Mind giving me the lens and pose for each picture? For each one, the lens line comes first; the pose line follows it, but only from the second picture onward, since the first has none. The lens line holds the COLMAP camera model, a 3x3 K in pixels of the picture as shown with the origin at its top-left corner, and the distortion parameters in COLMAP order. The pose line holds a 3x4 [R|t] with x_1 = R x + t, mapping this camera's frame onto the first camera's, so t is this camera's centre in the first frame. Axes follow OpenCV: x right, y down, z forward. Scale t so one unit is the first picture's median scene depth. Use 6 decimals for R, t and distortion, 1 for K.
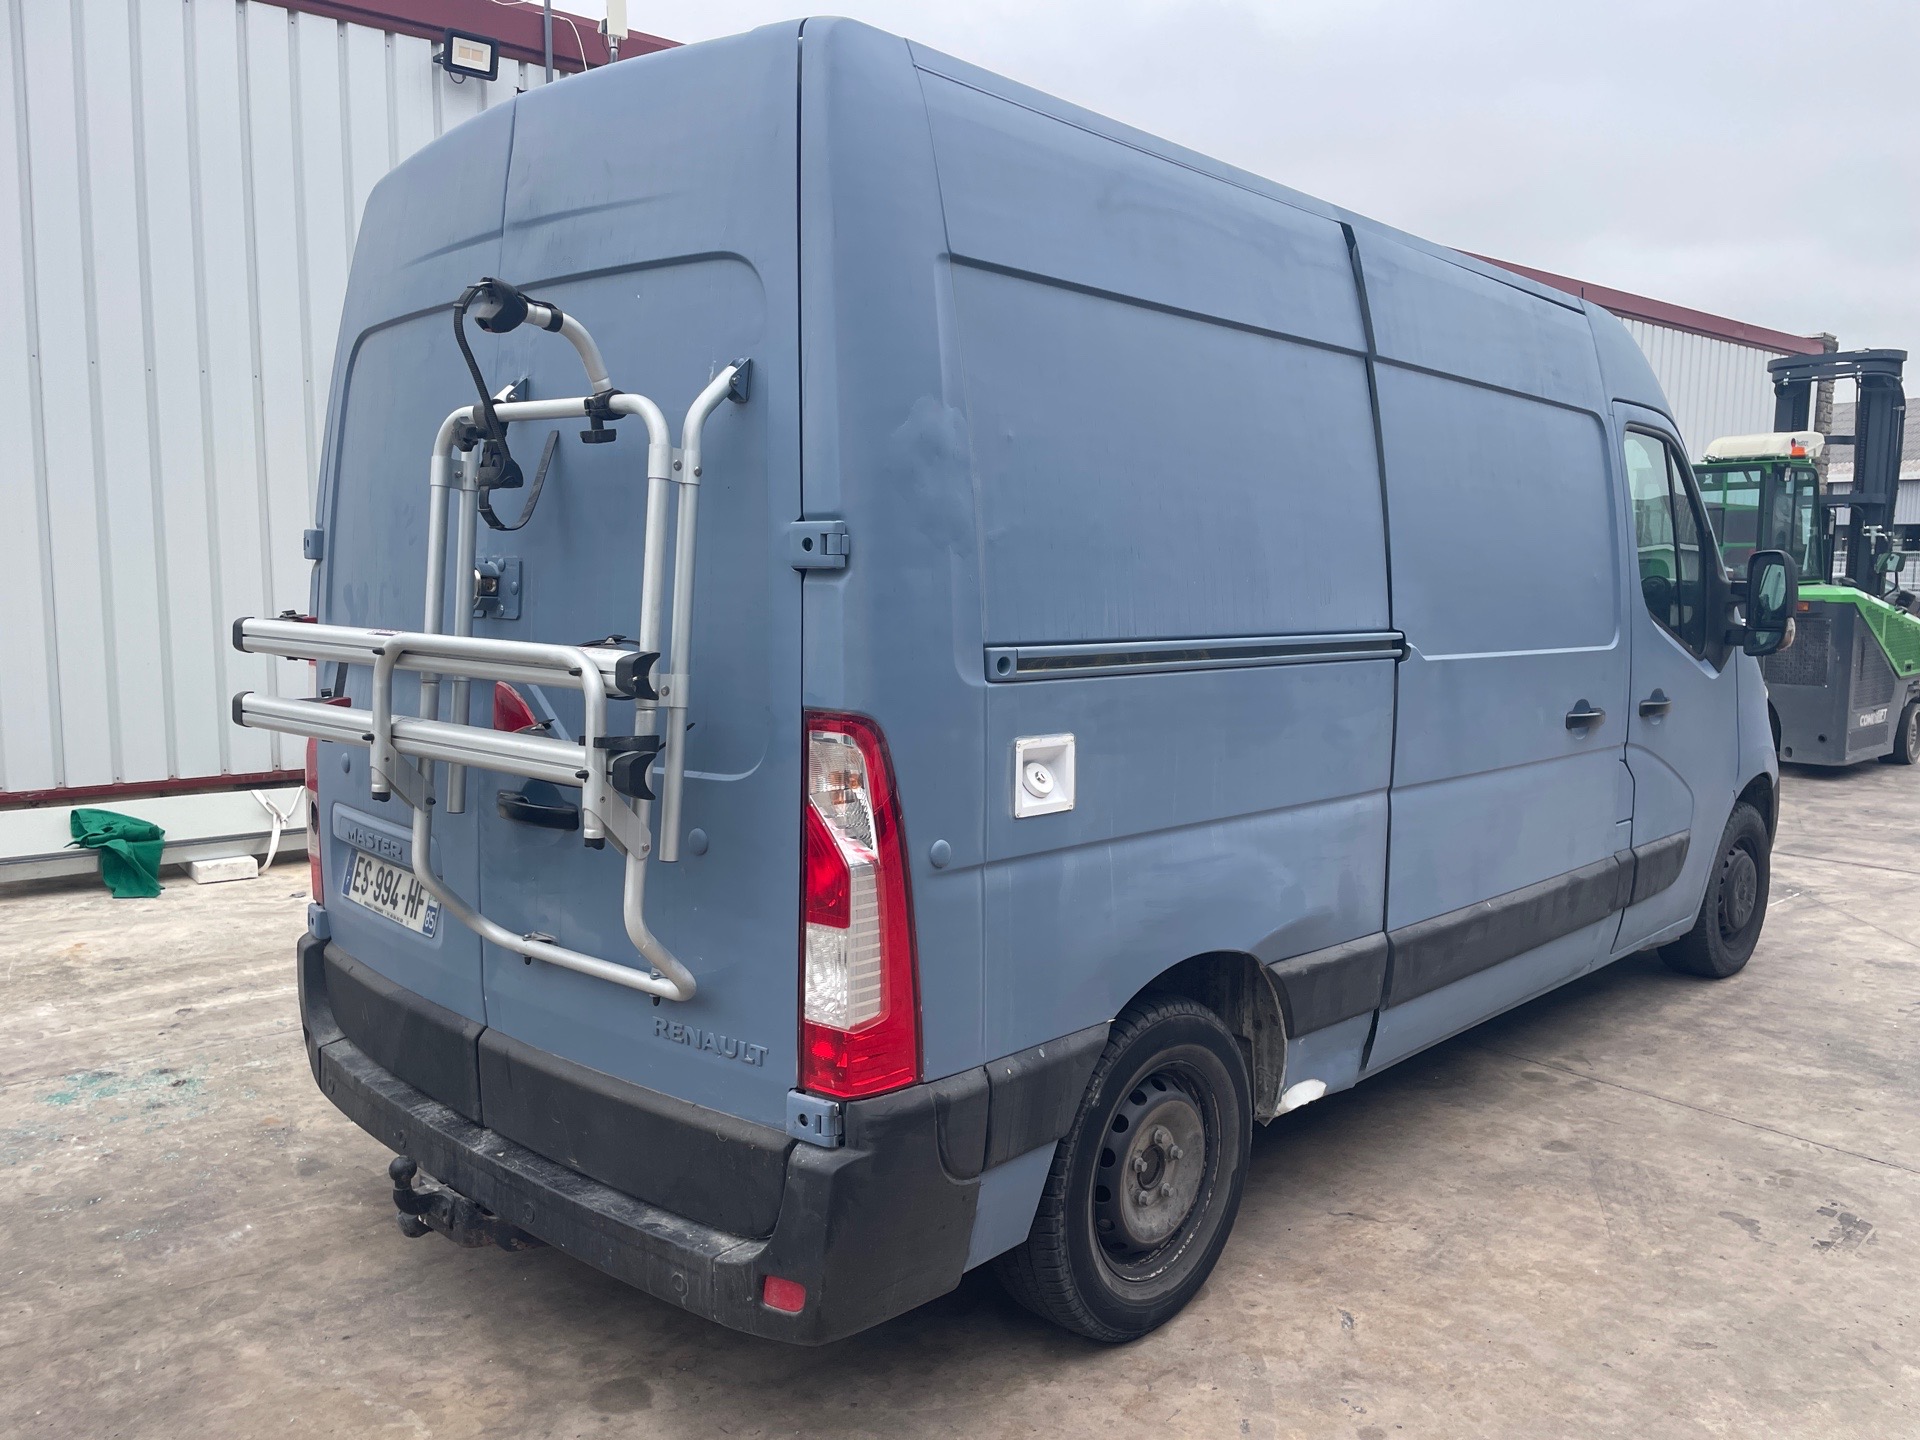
lens RADIAL K [[1449.4, 0, 976.3], [0, 1449.4, 734.9], [0, 0, 1]] dist [0.078533, -0.098226]
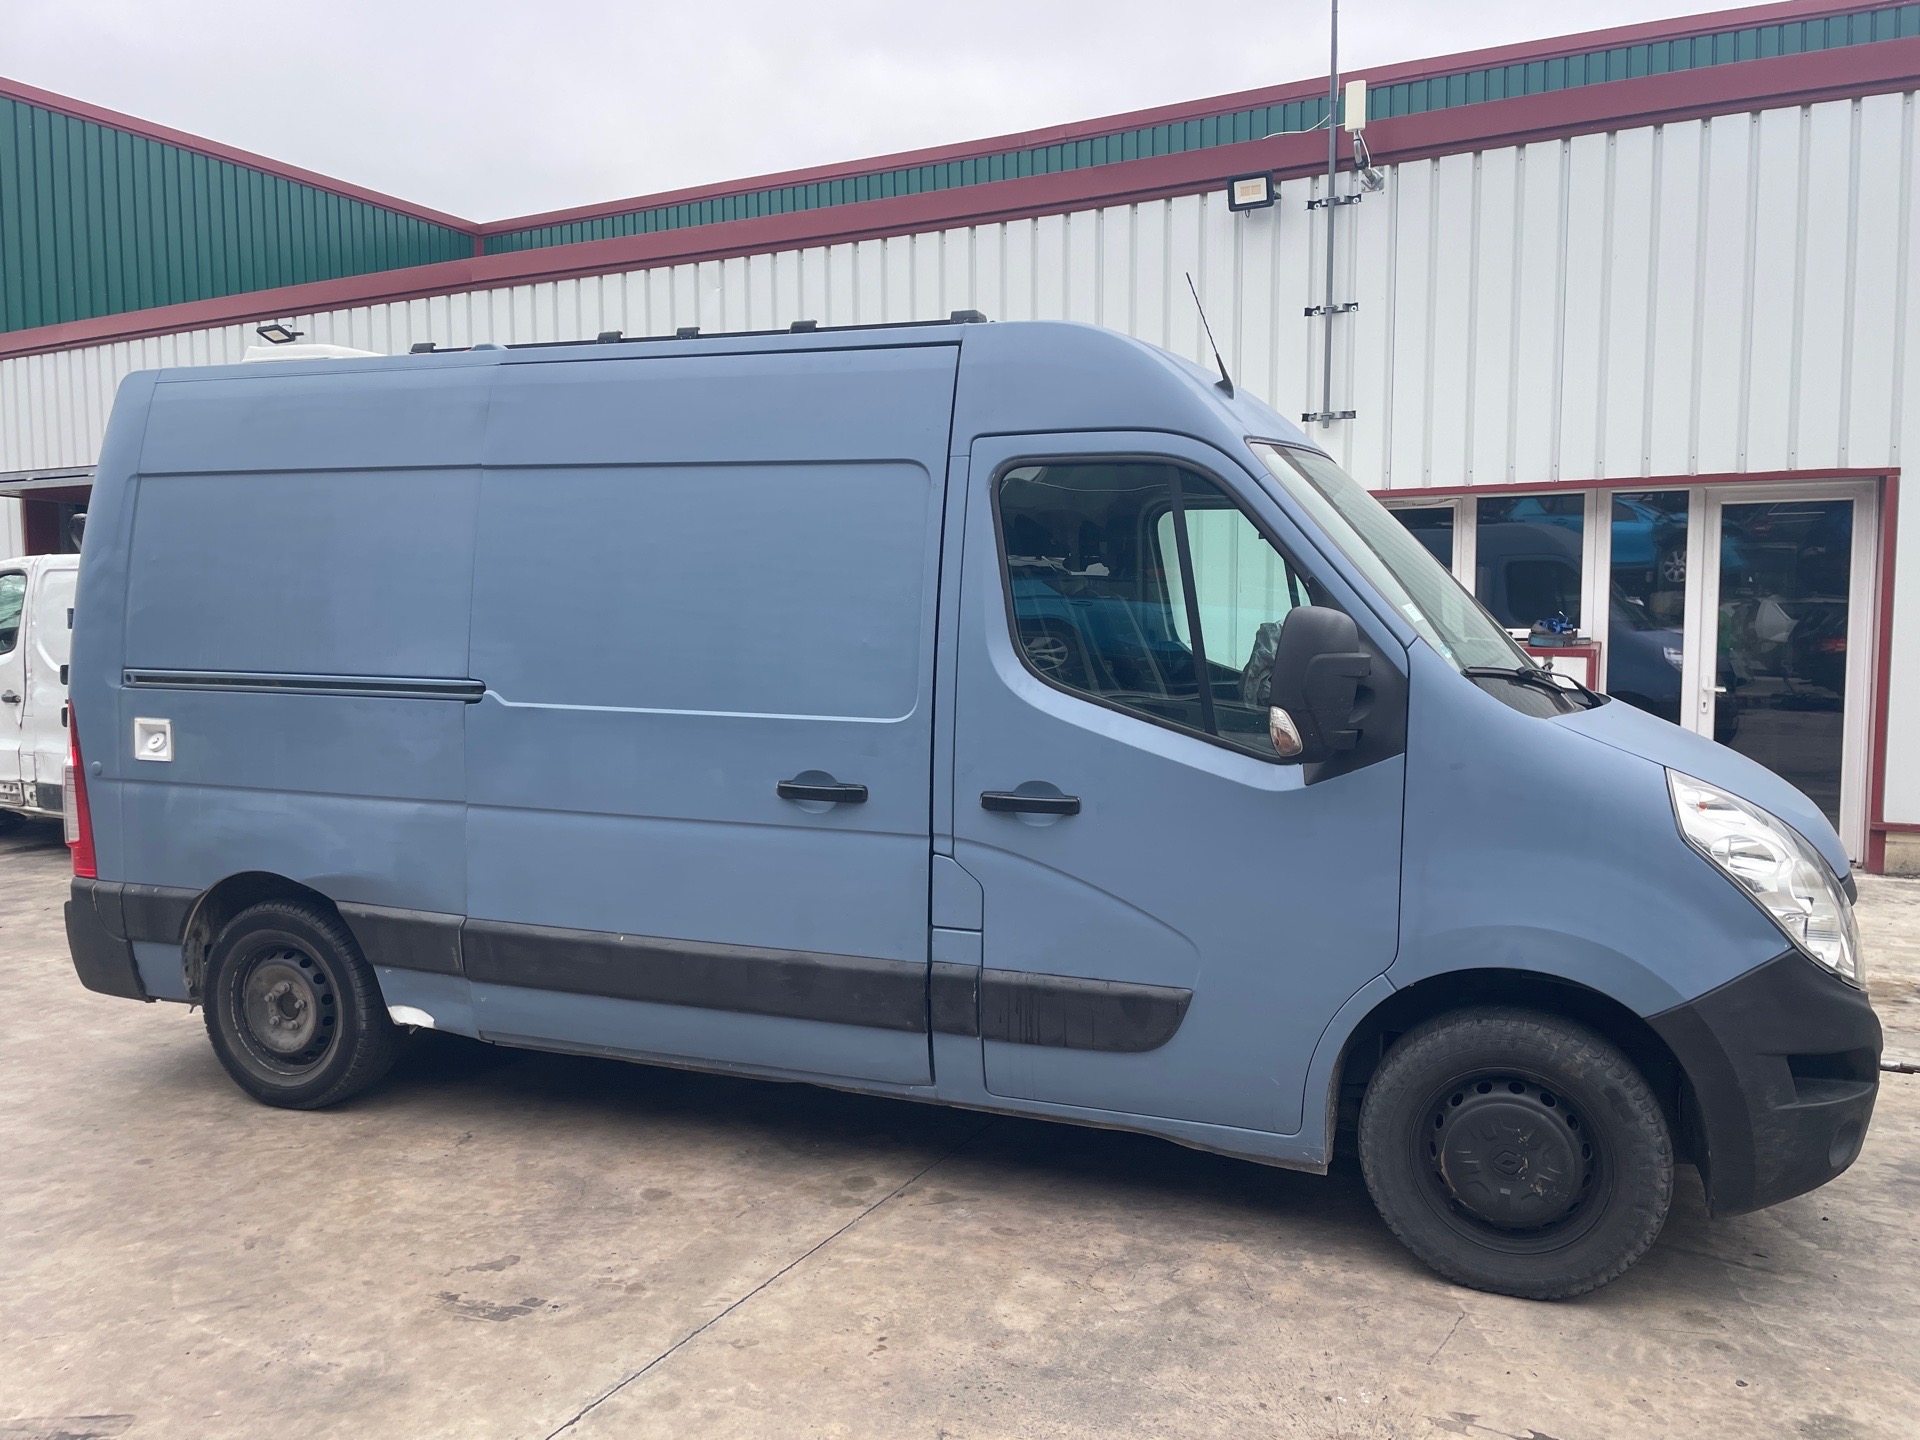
lens RADIAL K [[1449.4, 0, 978.1], [0, 1449.4, 738.5], [0, 0, 1]] dist [0.078533, -0.098226]
pose [[0.390465, 0.070867, -0.917886, 1.704413], [-0.102826, 0.994151, 0.033013, -0.112561], [0.914857, 0.081492, 0.395468, 0.947562]]
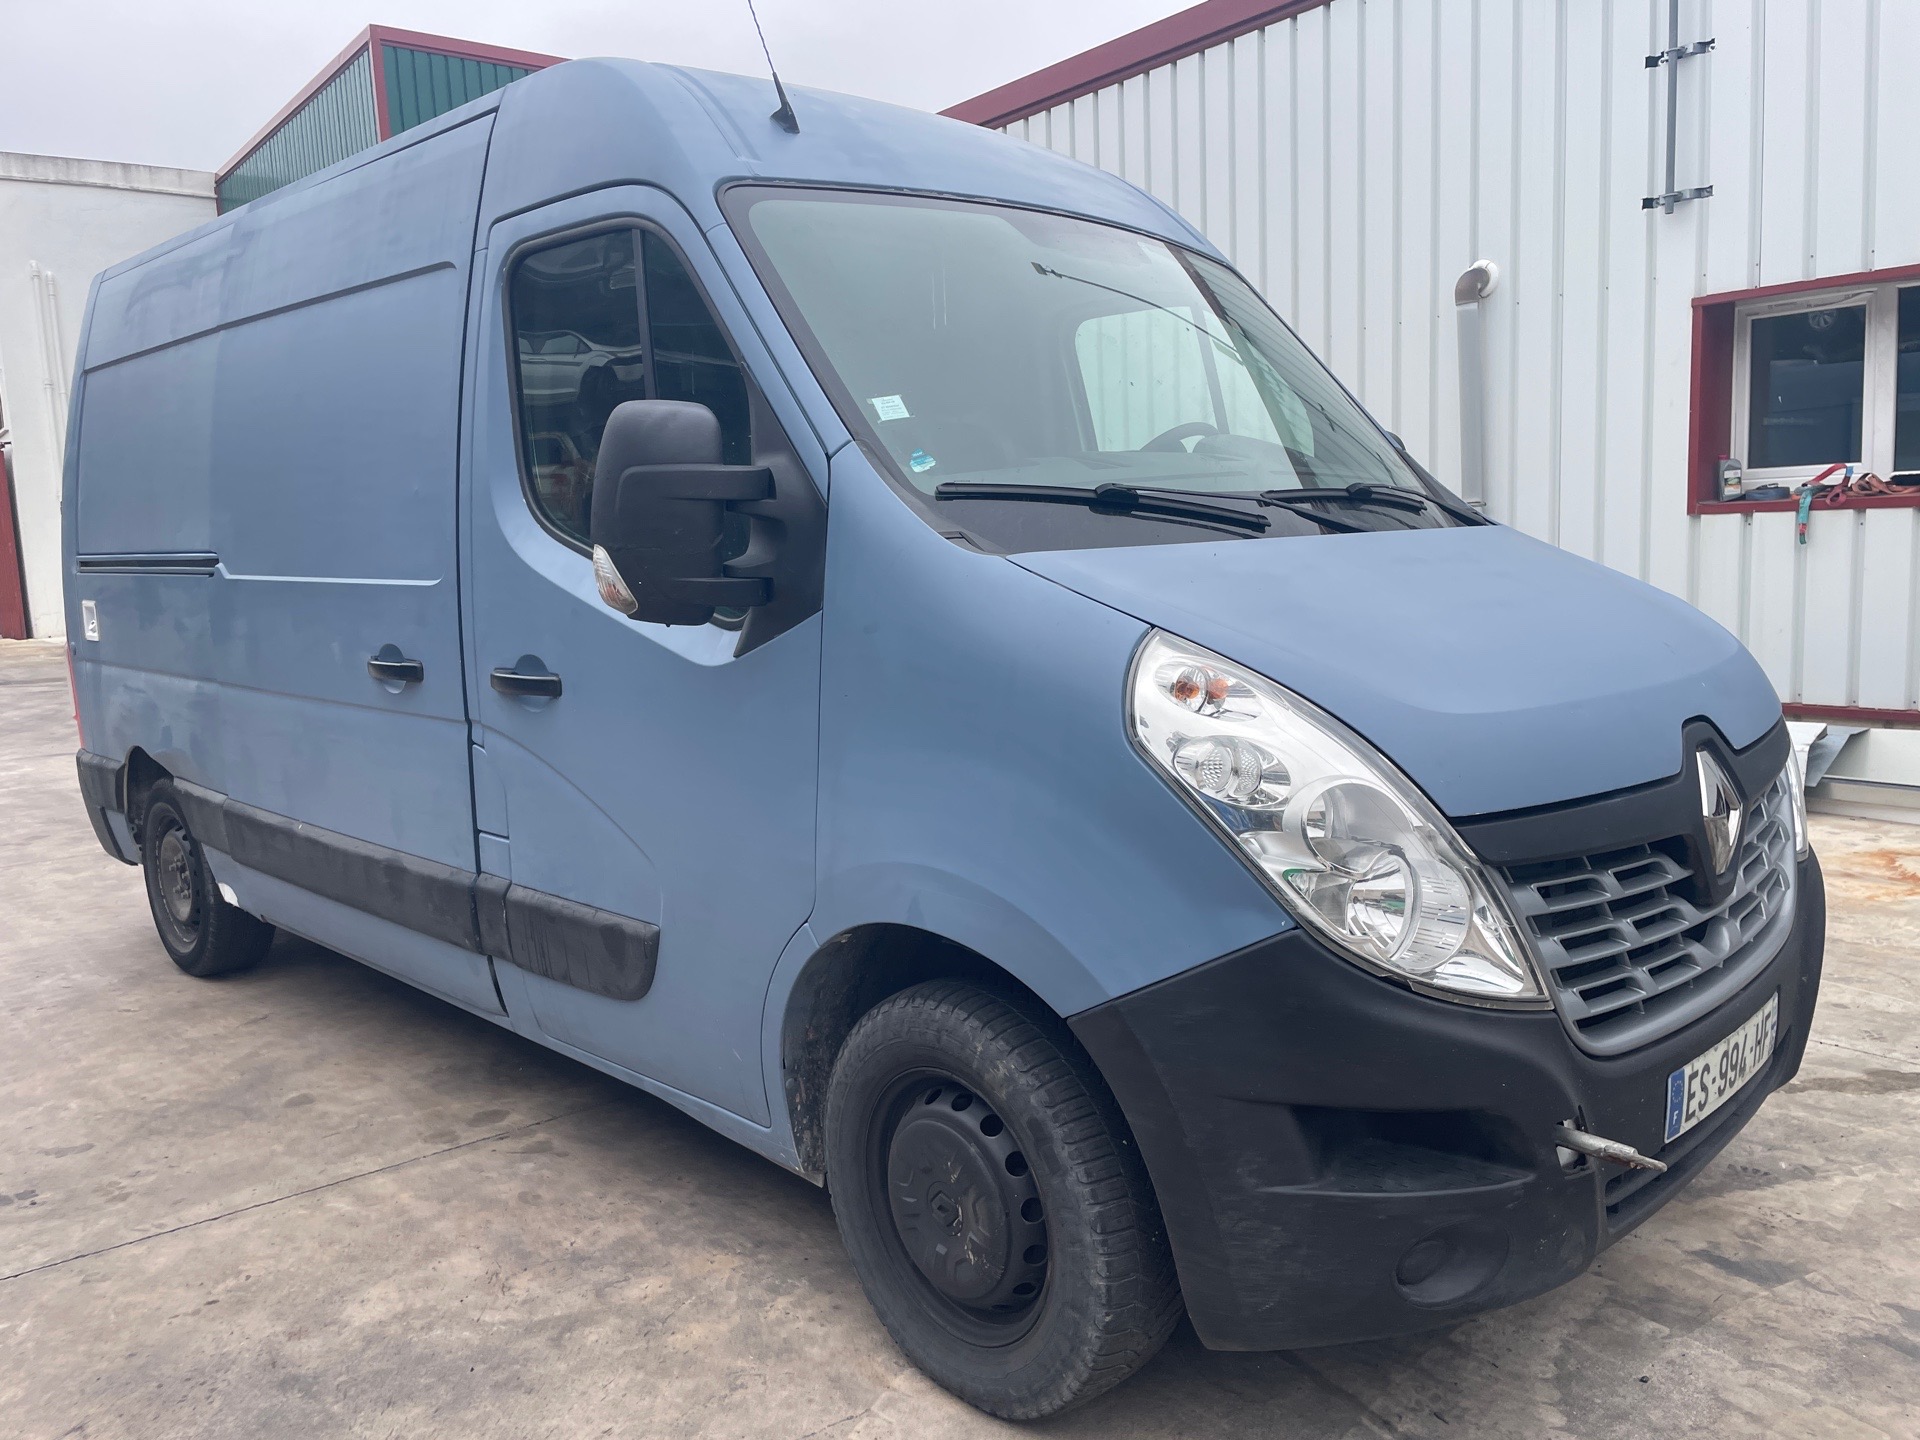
lens RADIAL K [[1449.4, 0, 977.8], [0, 1449.4, 735.4], [0, 0, 1]] dist [0.078533, -0.098226]
pose [[-0.022446, 0.131375, -0.991079, 1.585971], [-0.077836, 0.988090, 0.132742, -0.139981], [0.996714, 0.080121, -0.011953, 1.744923]]
